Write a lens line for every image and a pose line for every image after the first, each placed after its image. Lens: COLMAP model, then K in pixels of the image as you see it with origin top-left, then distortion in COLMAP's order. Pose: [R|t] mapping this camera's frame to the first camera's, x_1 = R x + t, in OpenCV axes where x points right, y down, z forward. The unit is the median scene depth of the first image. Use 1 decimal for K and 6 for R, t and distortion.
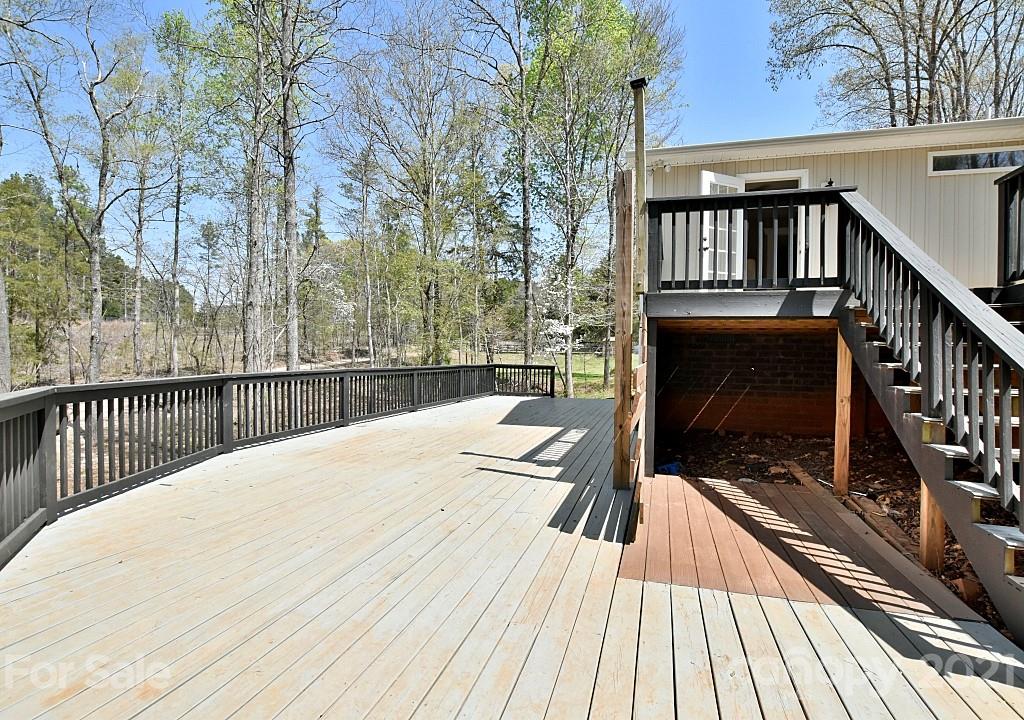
lens RADIAL K [[488.4, 0, 515.3], [0, 488.4, 360.7], [0, 0, 1]] dist [-0.033032, 0.004451]
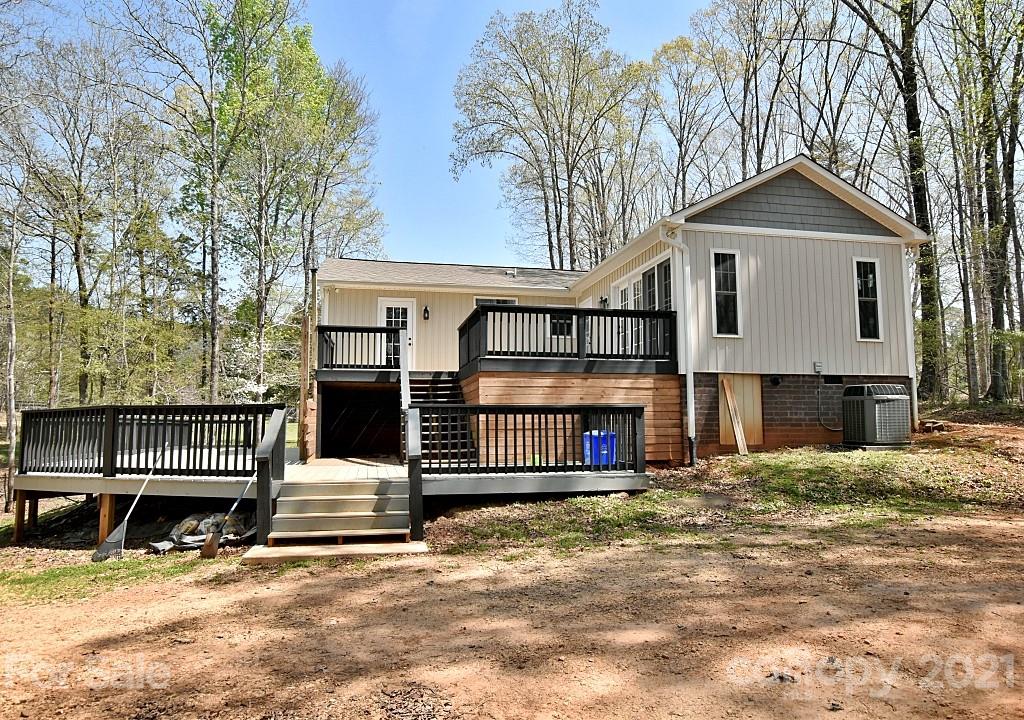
lens RADIAL K [[667.6, 0, 515.6], [0, 667.6, 357.9], [0, 0, 1]] dist [0.008756, 0.002082]
pose [[0.880674, 0.029770, 0.472787, -0.068039], [0.024365, 0.993856, -0.107965, 0.028112], [-0.473097, 0.106601, 0.874537, -0.381634]]
